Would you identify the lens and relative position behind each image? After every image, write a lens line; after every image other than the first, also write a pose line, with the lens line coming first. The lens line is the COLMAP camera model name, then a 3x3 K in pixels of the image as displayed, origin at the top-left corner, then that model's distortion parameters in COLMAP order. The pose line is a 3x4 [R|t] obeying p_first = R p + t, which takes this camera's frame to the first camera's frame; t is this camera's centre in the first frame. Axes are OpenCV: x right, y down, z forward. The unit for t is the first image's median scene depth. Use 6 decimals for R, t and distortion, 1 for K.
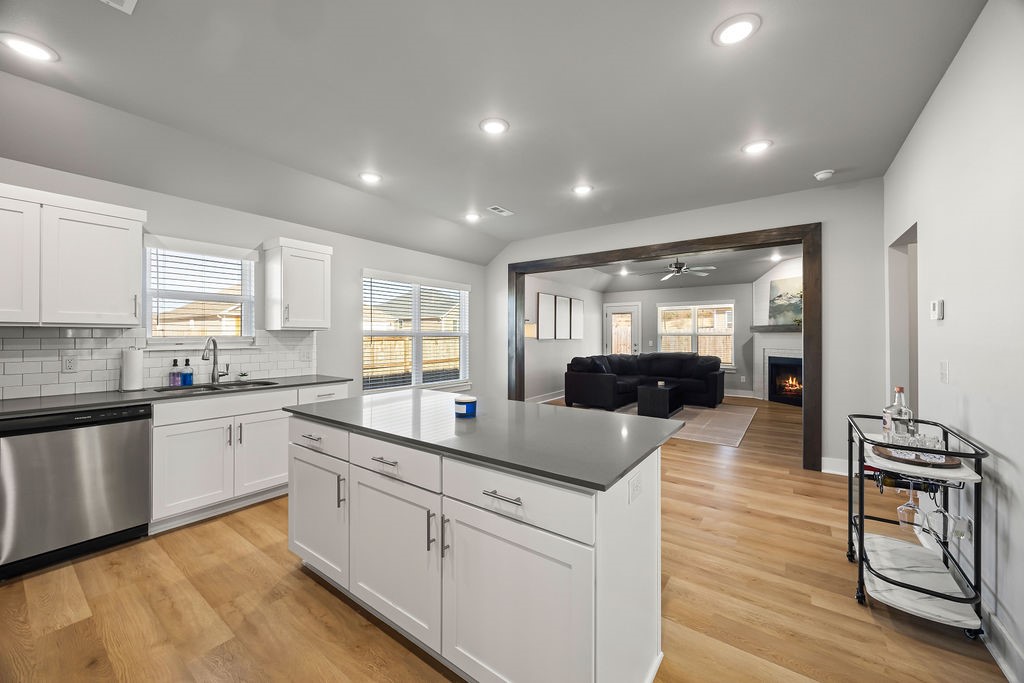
lens RADIAL K [[388.8, 0, 506.2], [0, 388.8, 332.8], [0, 0, 1]] dist [-0.006746, 0.001348]
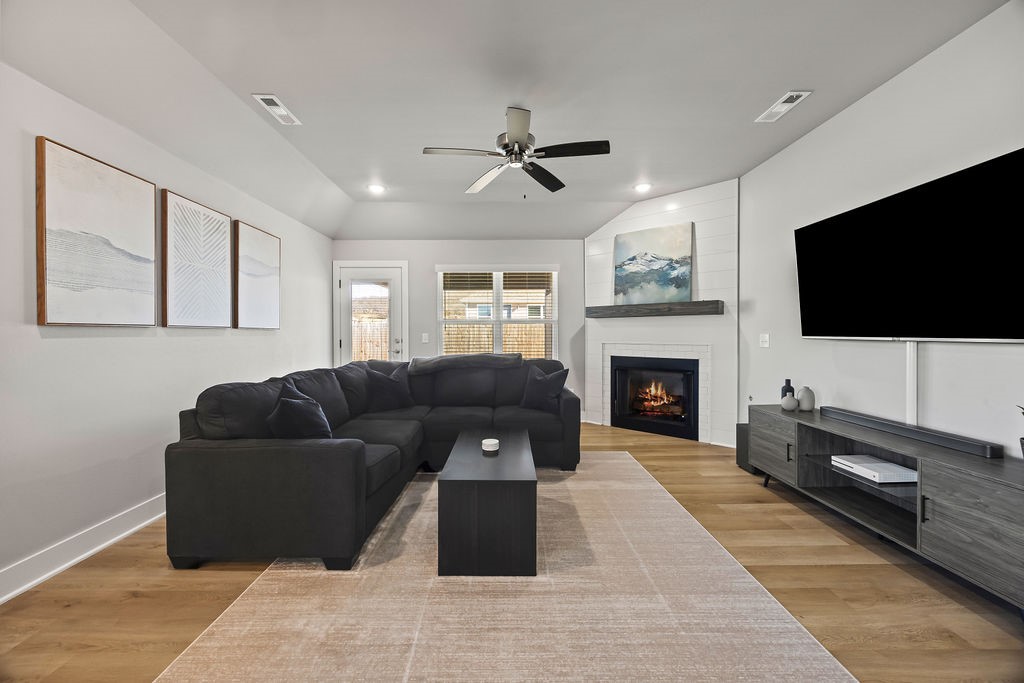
lens RADIAL K [[388.8, 0, 508.7], [0, 388.8, 335.9], [0, 0, 1]] dist [-0.006746, 0.001348]
pose [[0.799143, -0.007617, 0.601092, 0.354200], [-0.001283, 0.999896, 0.014375, 0.042342], [-0.601139, -0.012259, 0.799050, 1.269378]]
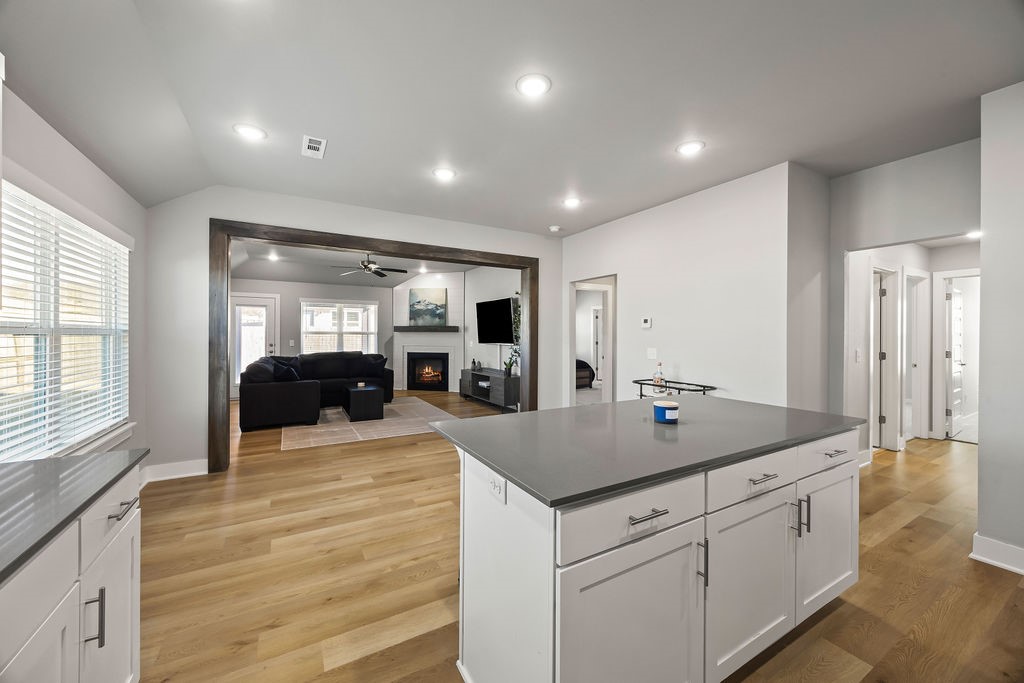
lens RADIAL K [[388.8, 0, 509.7], [0, 388.8, 333.7], [0, 0, 1]] dist [-0.006746, 0.001348]
pose [[0.399320, 0.004628, 0.916800, -0.597493], [-0.011469, 0.999934, -0.000052, 0.002174], [-0.916740, -0.010494, 0.399347, 0.519393]]
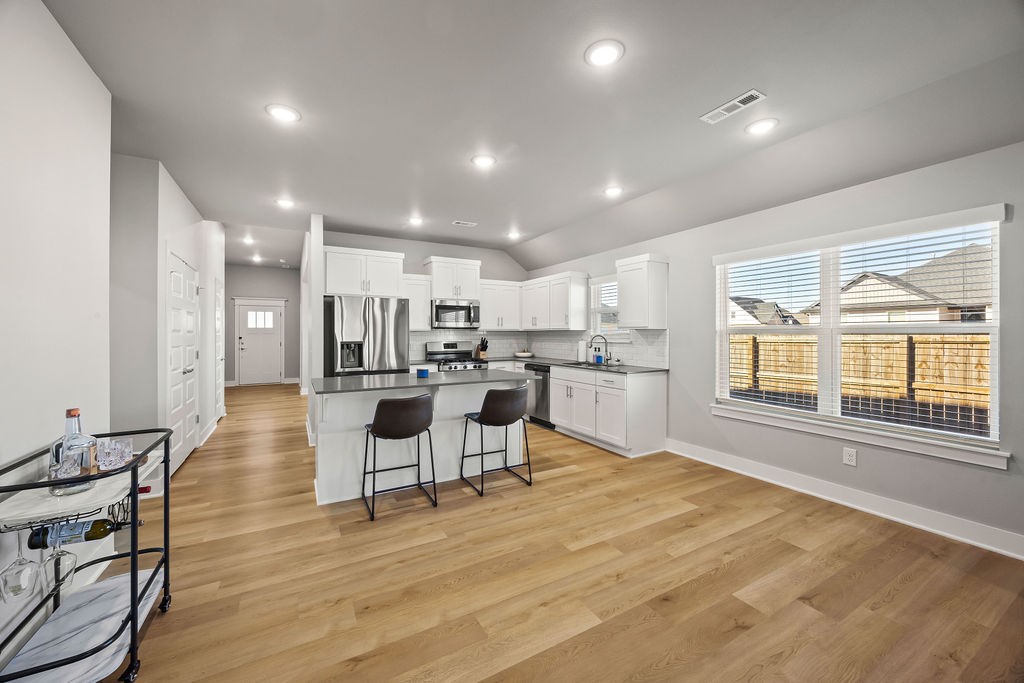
lens RADIAL K [[388.8, 0, 509.8], [0, 388.8, 331.9], [0, 0, 1]] dist [-0.006746, 0.001348]
pose [[-0.411324, -0.003256, -0.911483, 0.754522], [0.010264, 0.999914, -0.008204, 0.007822], [0.911431, -0.012730, -0.411255, 1.145317]]
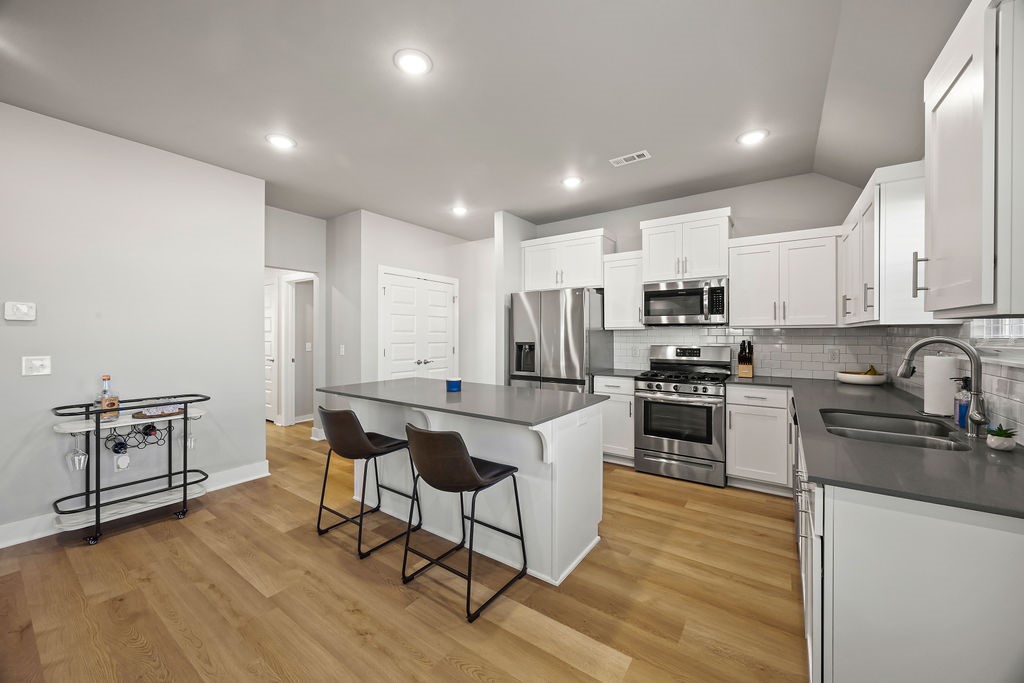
lens RADIAL K [[388.8, 0, 507.2], [0, 388.8, 332.2], [0, 0, 1]] dist [-0.006746, 0.001348]
pose [[-0.999821, 0.000198, -0.018932, -0.146718], [0.000434, 0.999922, -0.012445, 0.008476], [0.018928, -0.012450, -0.999743, 1.297023]]
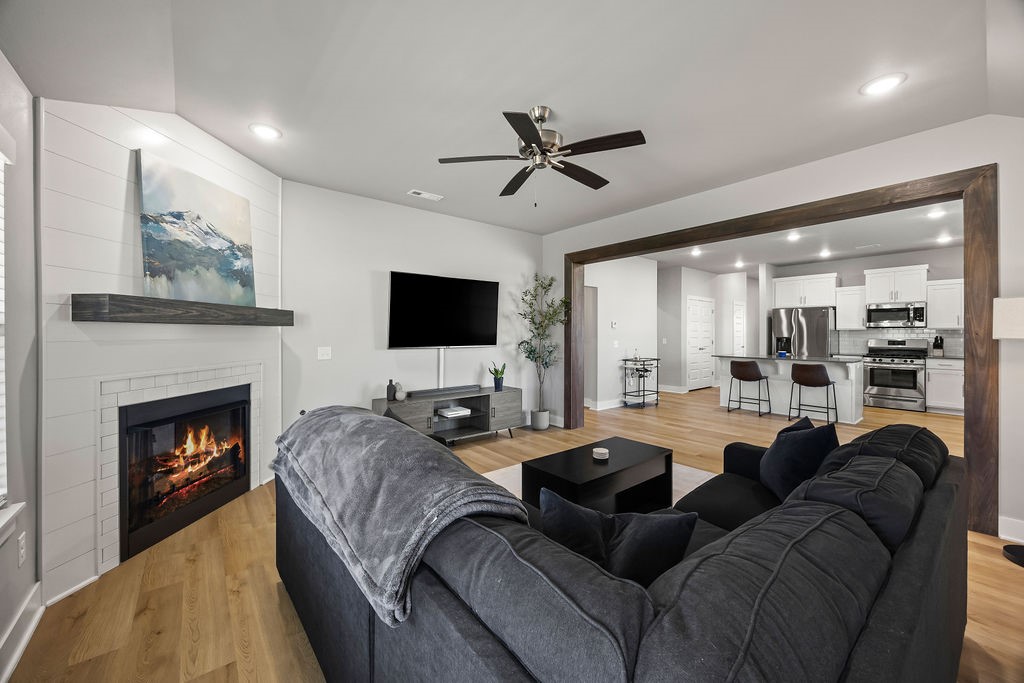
lens RADIAL K [[388.8, 0, 507.9], [0, 388.8, 332.6], [0, 0, 1]] dist [-0.006746, 0.001348]
pose [[-0.967482, 0.000993, 0.252937, 0.703874], [-0.001120, 0.999966, -0.008209, 0.019431], [-0.252937, -0.008225, -0.967448, 2.556970]]
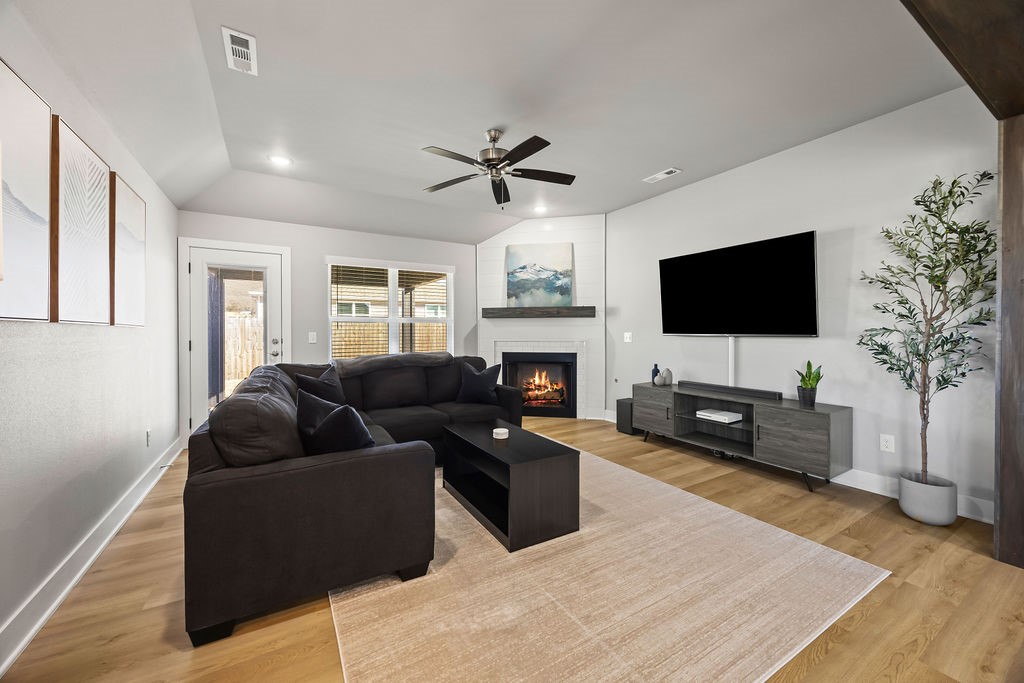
lens RADIAL K [[388.8, 0, 510.4], [0, 388.8, 332.8], [0, 0, 1]] dist [-0.006746, 0.001348]
pose [[0.388401, -0.004478, 0.921480, 0.068162], [-0.003774, 0.999972, 0.006450, 0.044800], [-0.921483, -0.005983, 0.388373, 1.515829]]
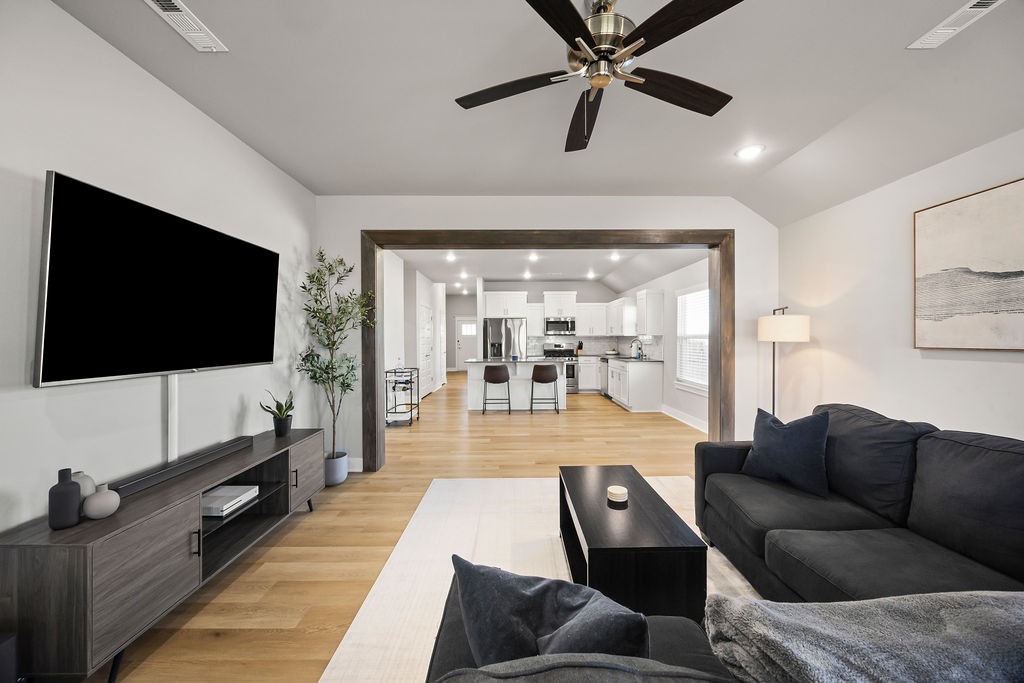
lens RADIAL K [[388.8, 0, 512.5], [0, 388.8, 344.0], [0, 0, 1]] dist [-0.006746, 0.001348]
pose [[-0.801811, 0.012472, -0.597448, 1.174288], [0.010023, 0.999922, 0.007423, 0.014949], [0.597494, -0.000037, -0.801873, 2.168077]]
